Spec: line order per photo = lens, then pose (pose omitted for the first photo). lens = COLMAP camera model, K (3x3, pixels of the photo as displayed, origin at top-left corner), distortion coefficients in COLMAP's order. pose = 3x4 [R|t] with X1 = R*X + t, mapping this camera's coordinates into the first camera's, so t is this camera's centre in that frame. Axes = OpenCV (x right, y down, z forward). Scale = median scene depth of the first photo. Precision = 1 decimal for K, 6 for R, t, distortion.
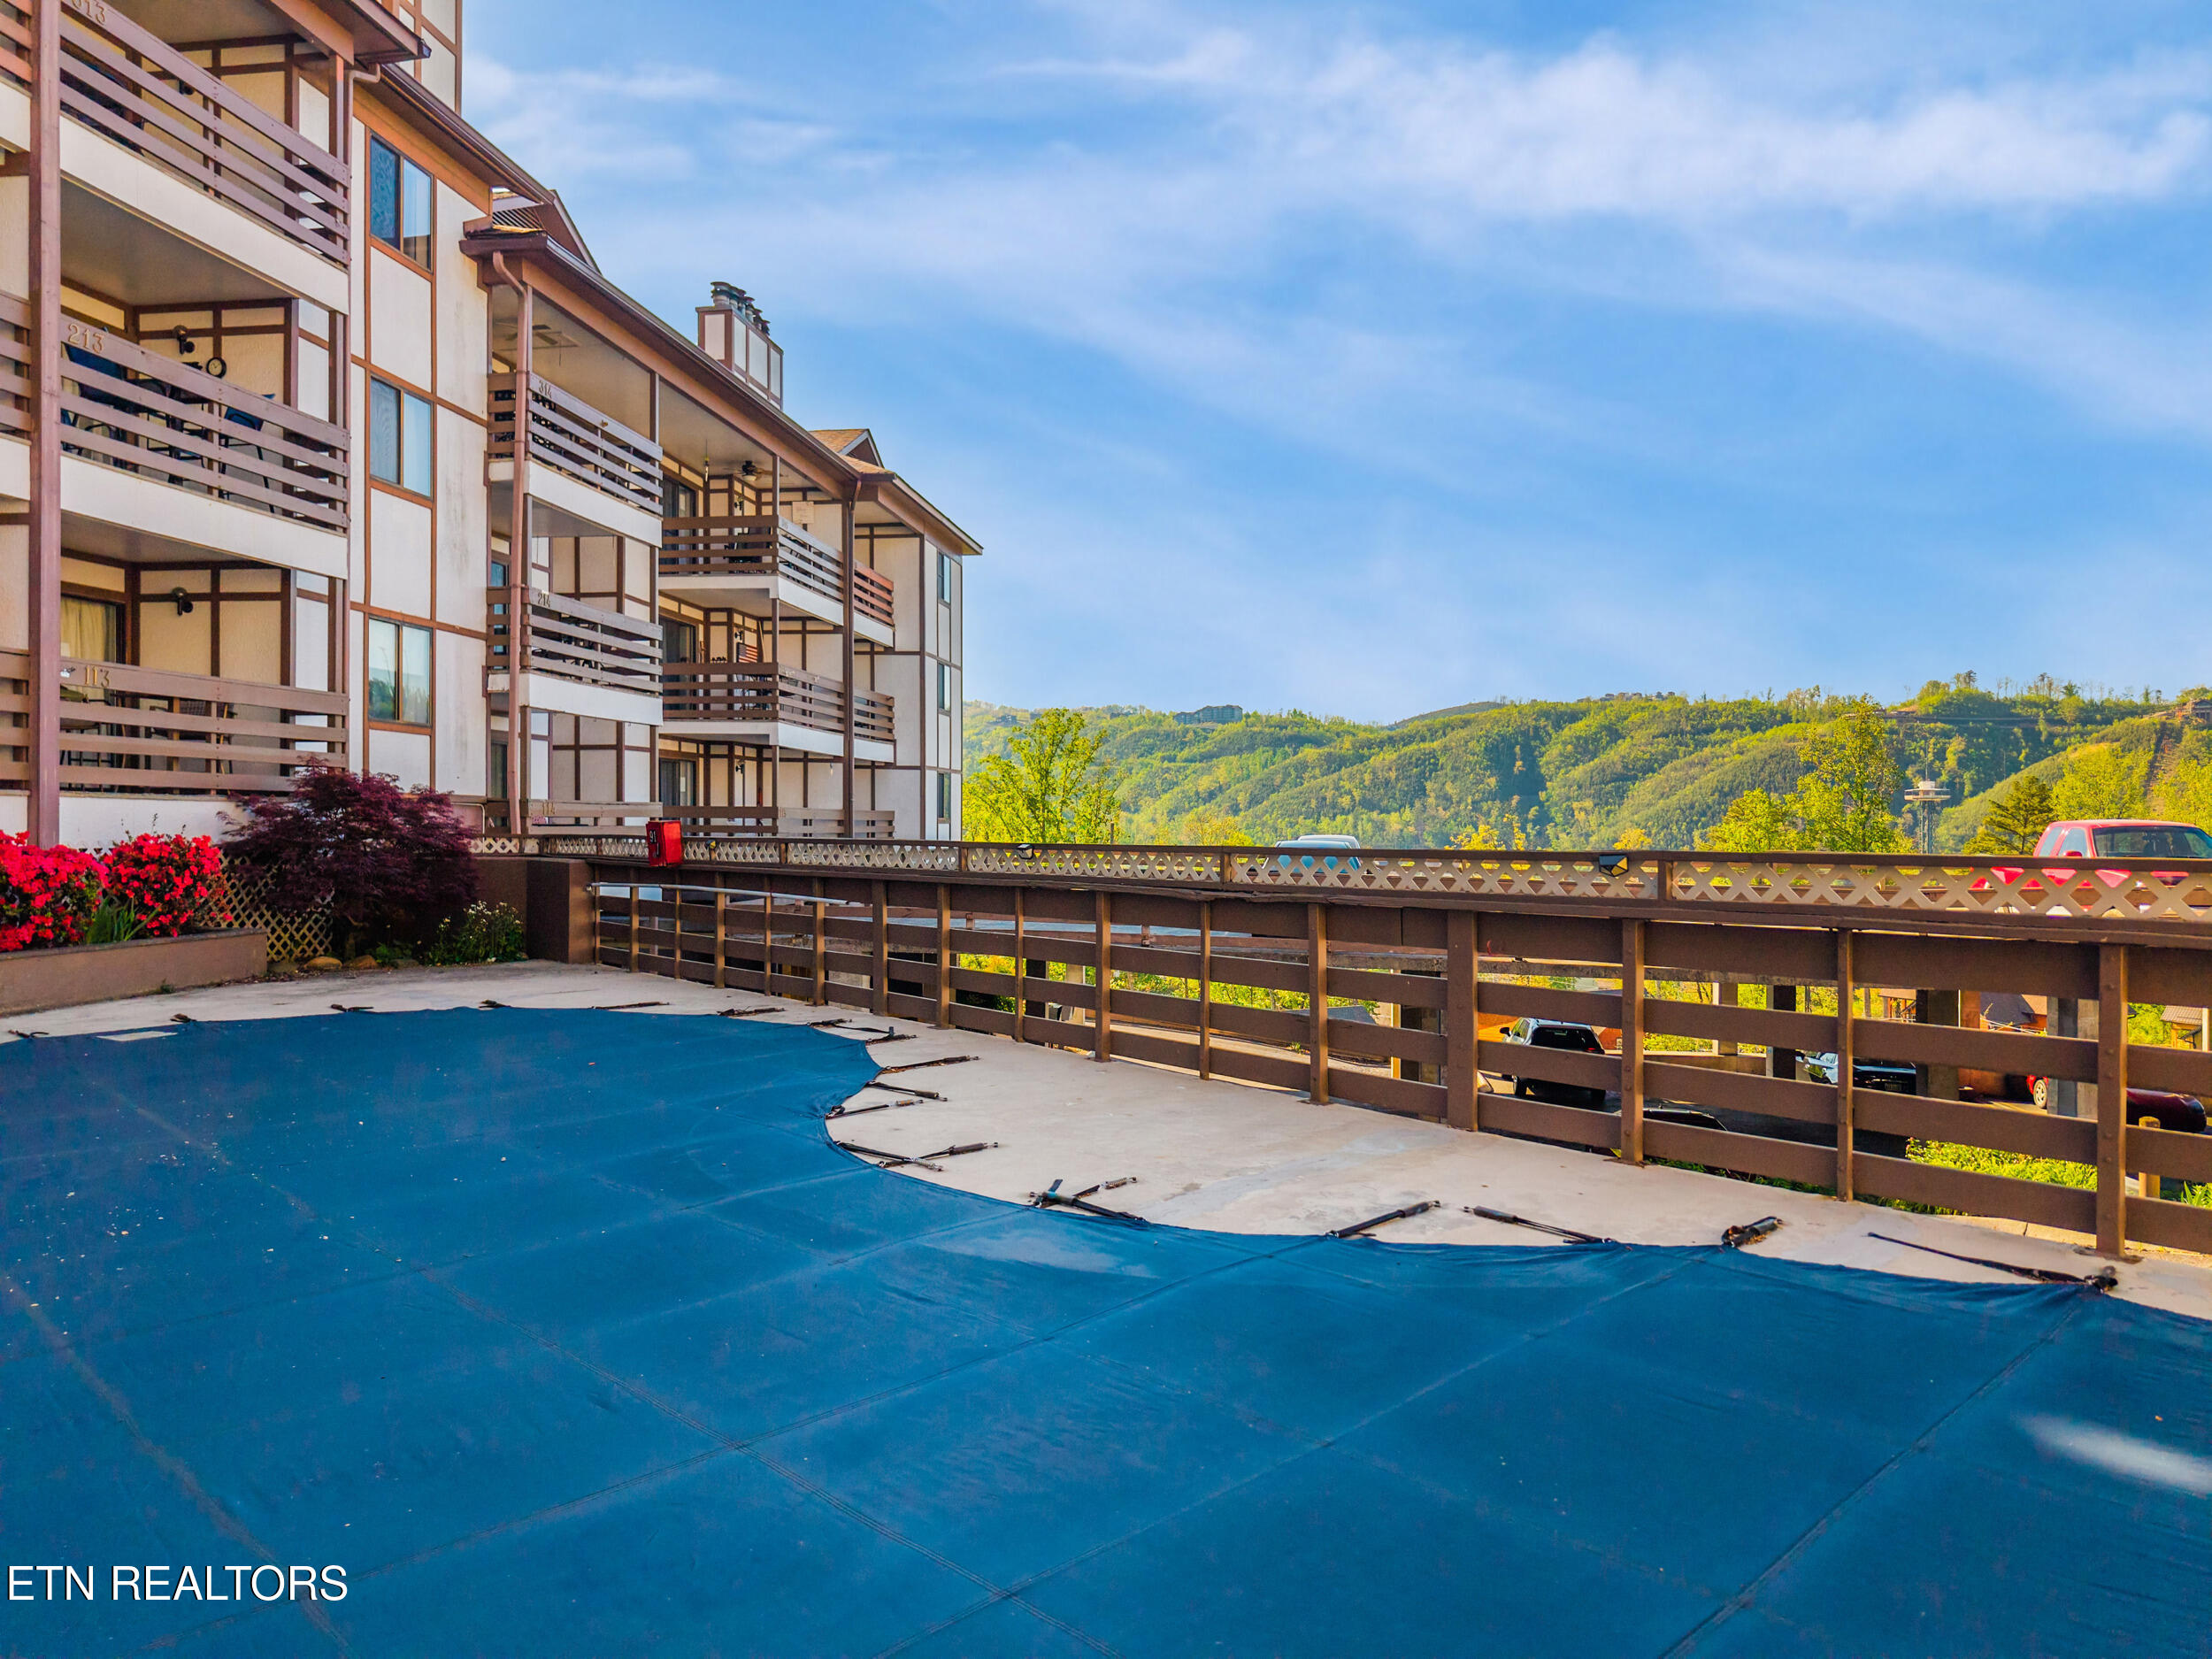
lens RADIAL K [[1521.7, 0, 1107.9], [0, 1521.7, 830.9], [0, 0, 1]] dist [0.041676, -0.015758]
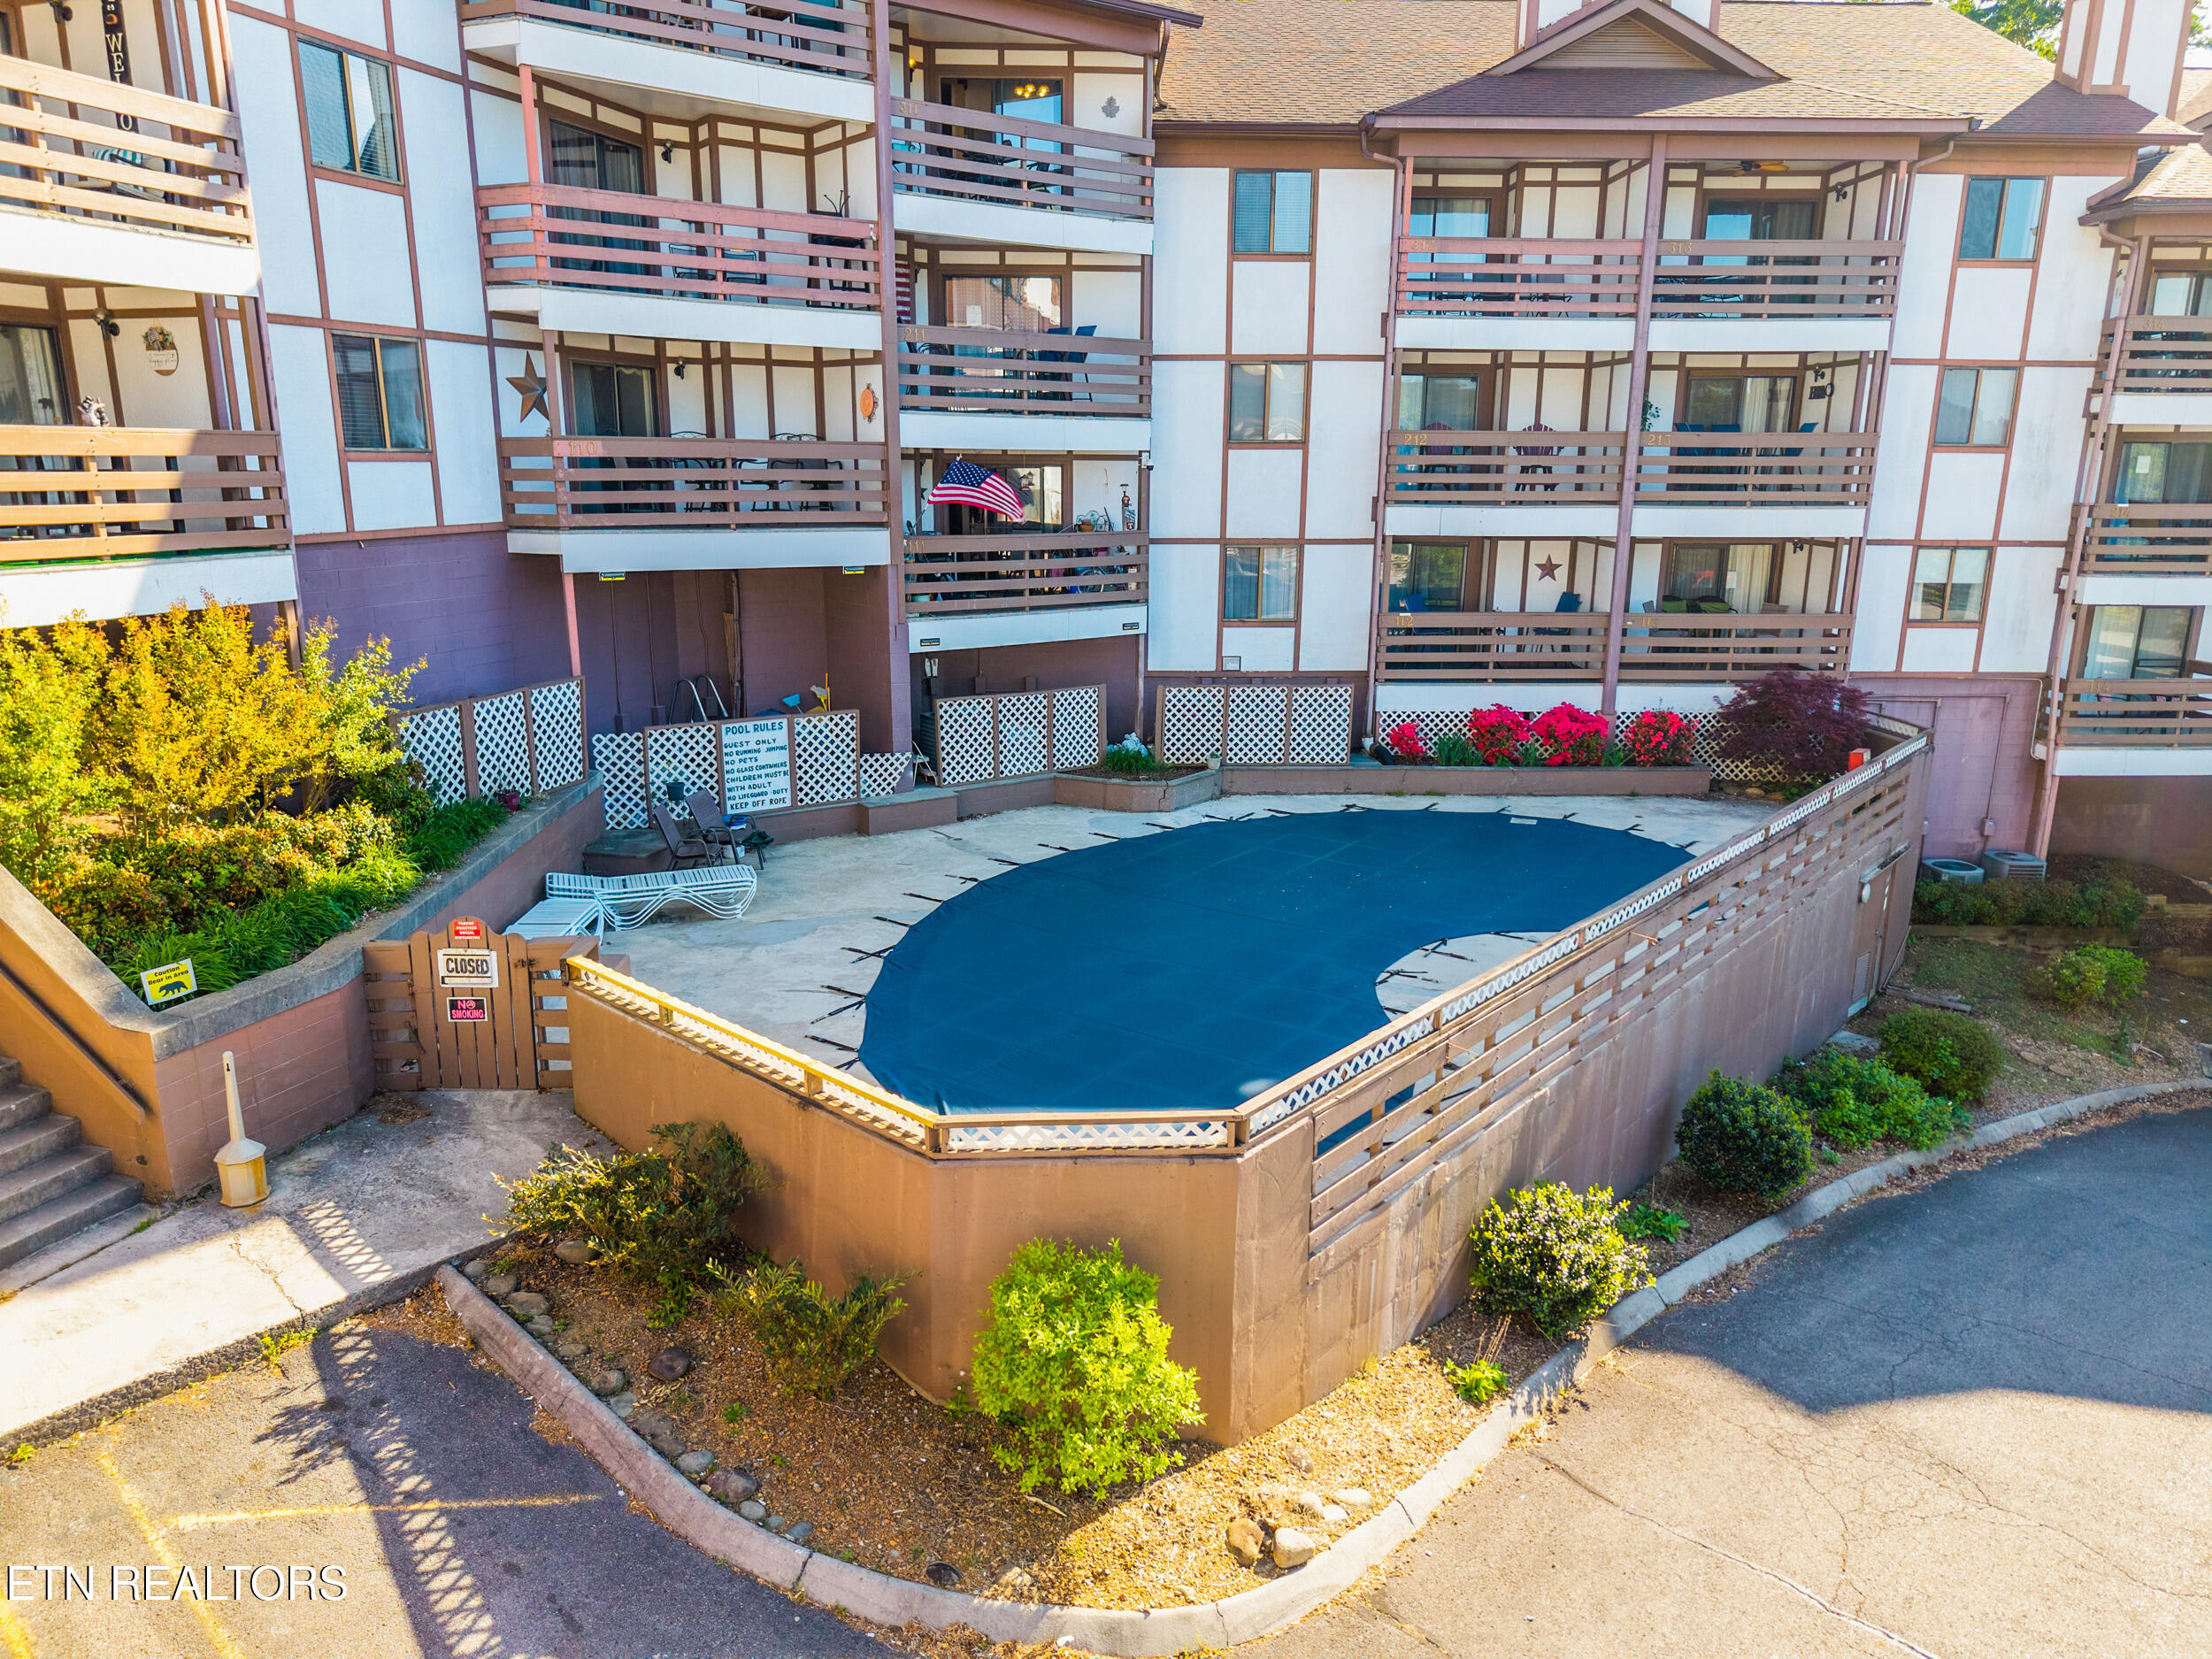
lens RADIAL K [[1521.7, 0, 1087.1], [0, 1521.7, 835.9], [0, 0, 1]] dist [0.041676, -0.015758]
pose [[0.169536, 0.232792, -0.957635, 0.772475], [-0.006518, 0.971945, 0.235117, -0.202686], [0.985502, -0.033619, 0.166297, 0.011025]]
